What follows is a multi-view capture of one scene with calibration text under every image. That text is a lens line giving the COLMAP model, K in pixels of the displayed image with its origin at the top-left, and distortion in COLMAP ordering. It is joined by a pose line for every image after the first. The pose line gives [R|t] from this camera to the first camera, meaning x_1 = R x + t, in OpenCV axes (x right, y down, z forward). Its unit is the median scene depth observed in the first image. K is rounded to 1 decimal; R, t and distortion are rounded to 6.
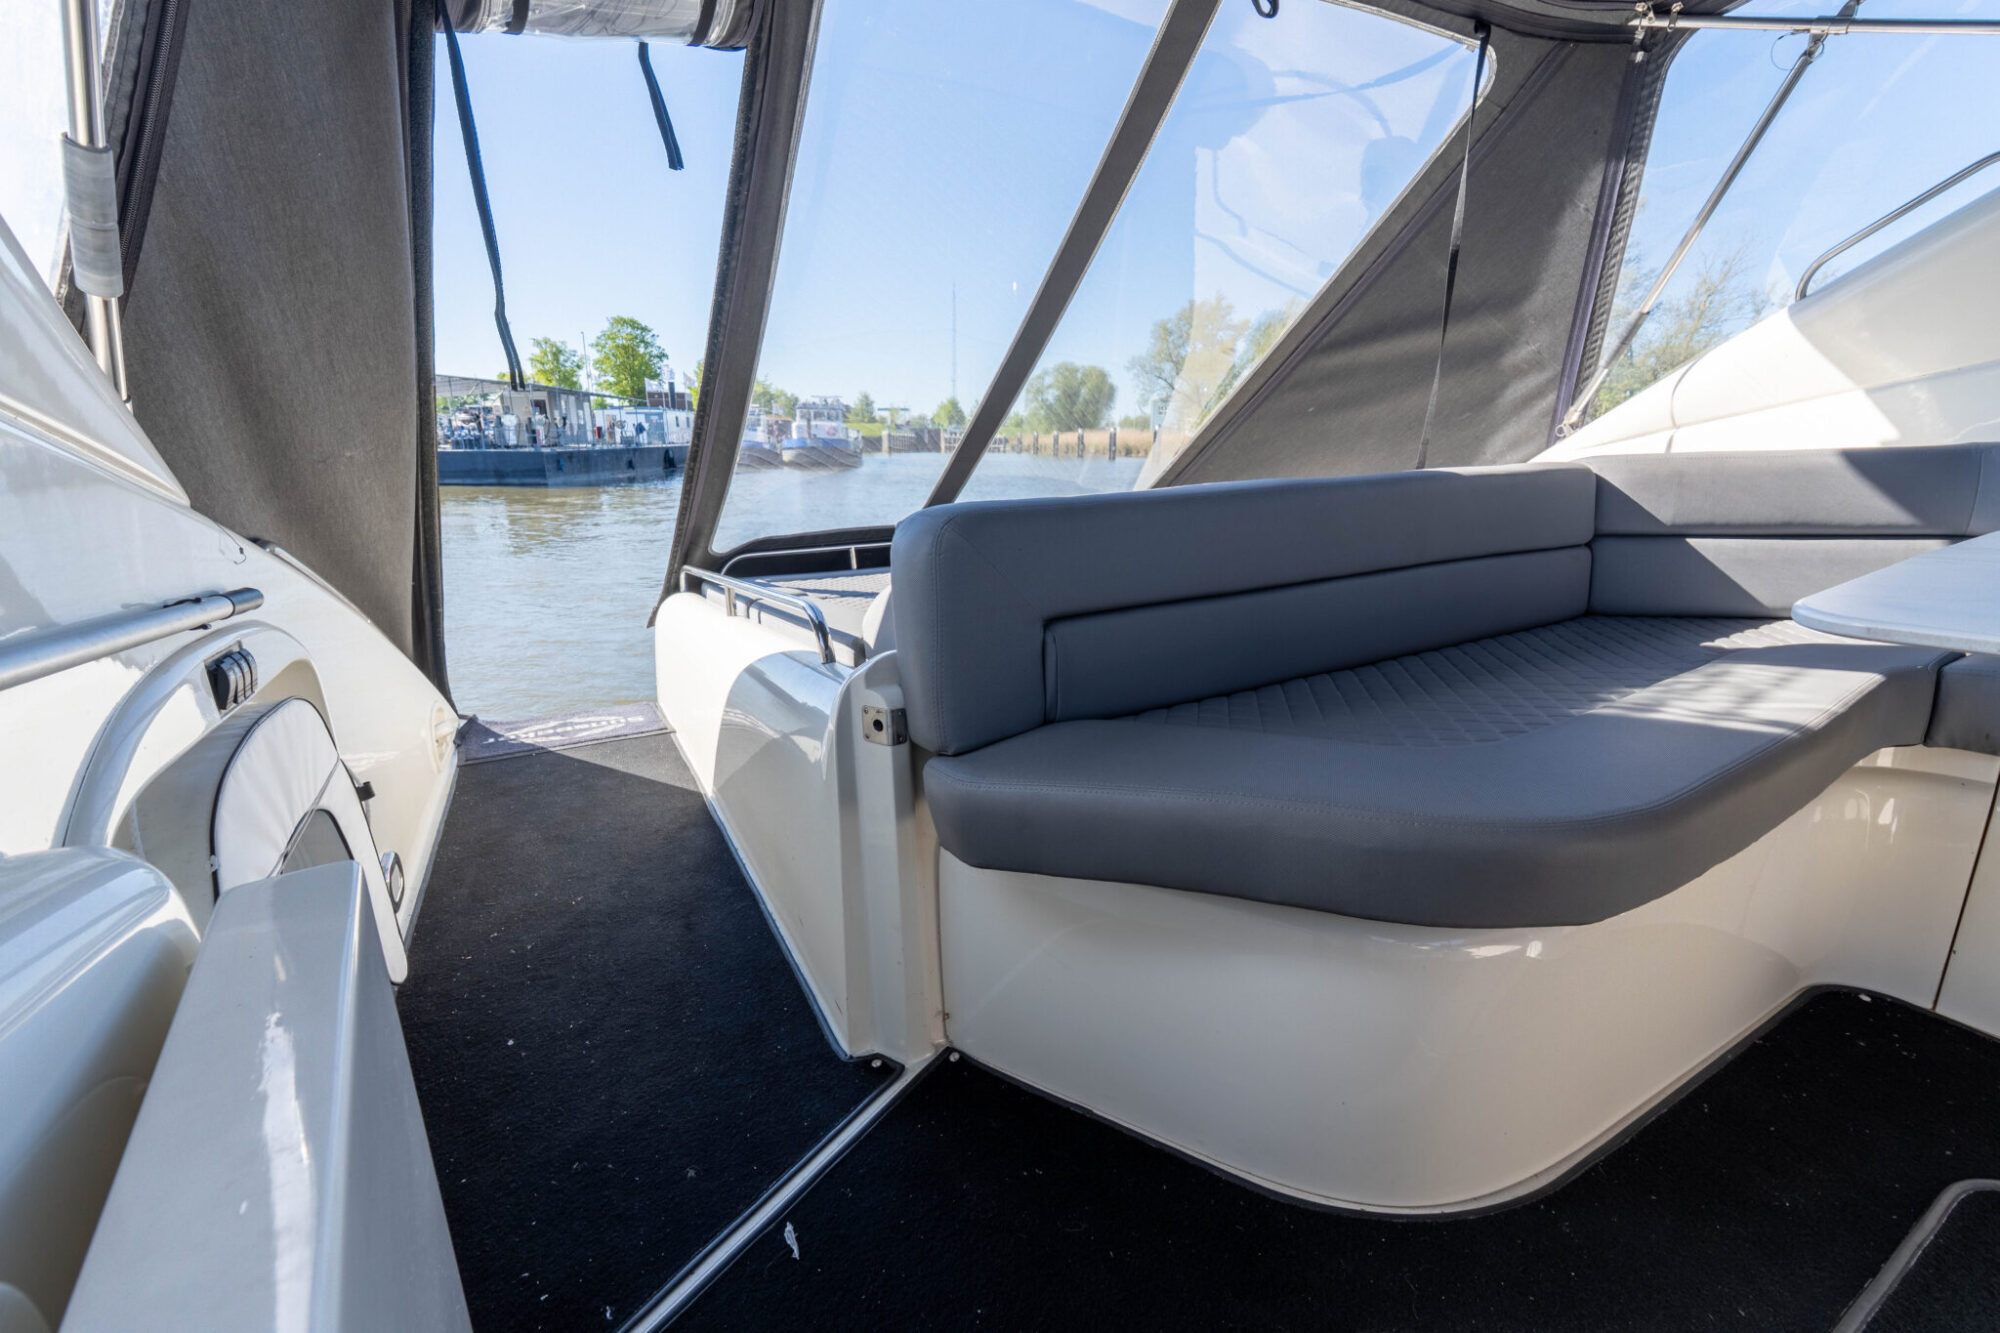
lens RADIAL K [[845.8, 0, 997.6], [0, 845.8, 663.0], [0, 0, 1]] dist [-0.002957, -0.000294]
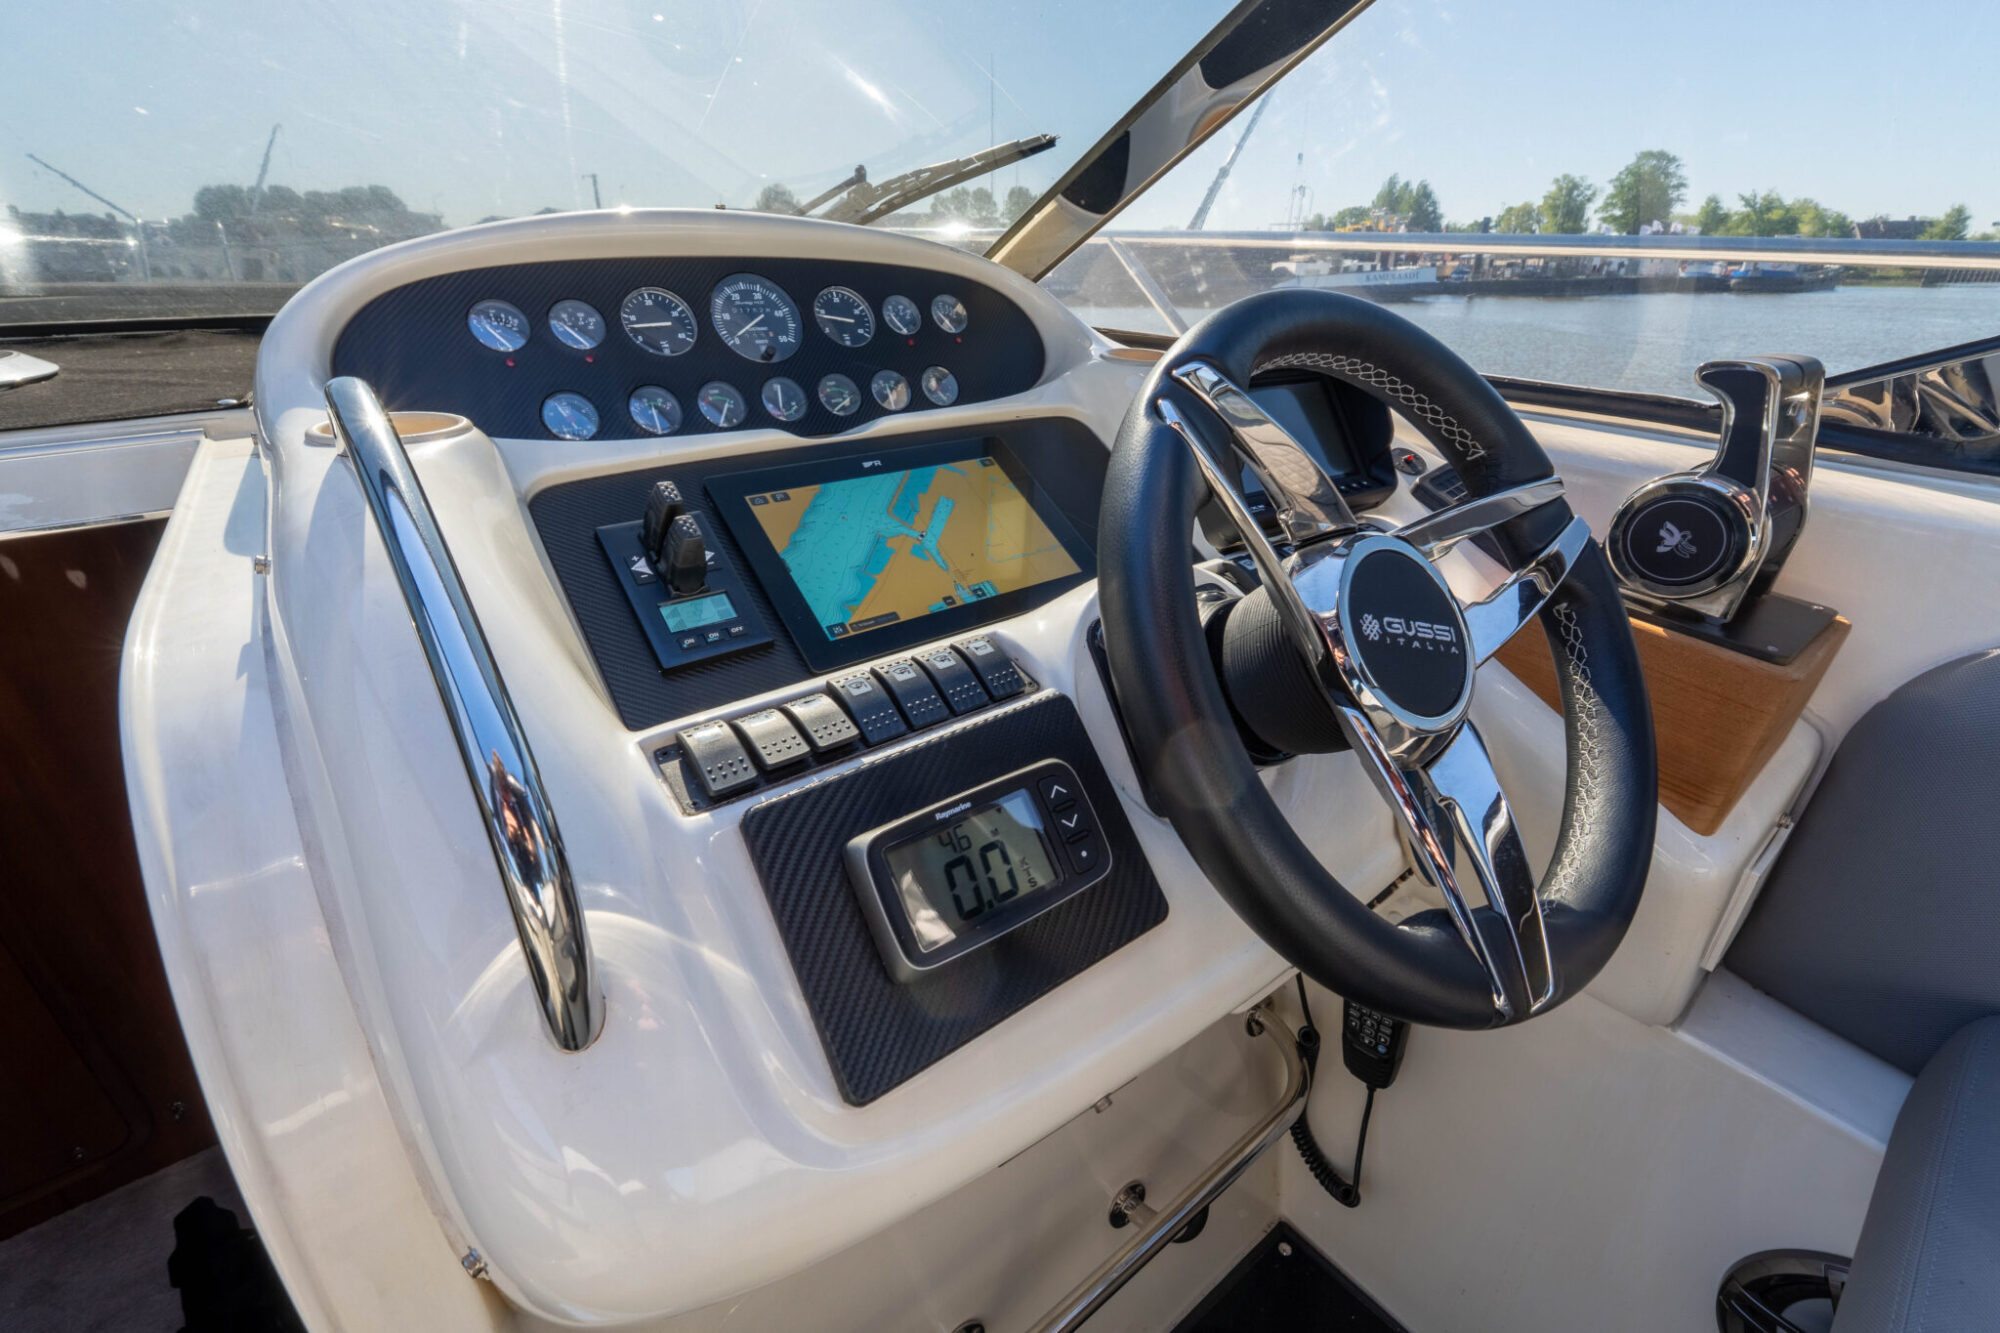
lens RADIAL K [[845.8, 0, 997.6], [0, 845.8, 663.0], [0, 0, 1]] dist [-0.002957, -0.000294]
pose [[0.551618, 0.334102, -0.764260, 0.130827], [-0.196362, 0.942536, 0.270309, 0.076038], [0.810654, 0.000964, 0.585525, -0.292847]]
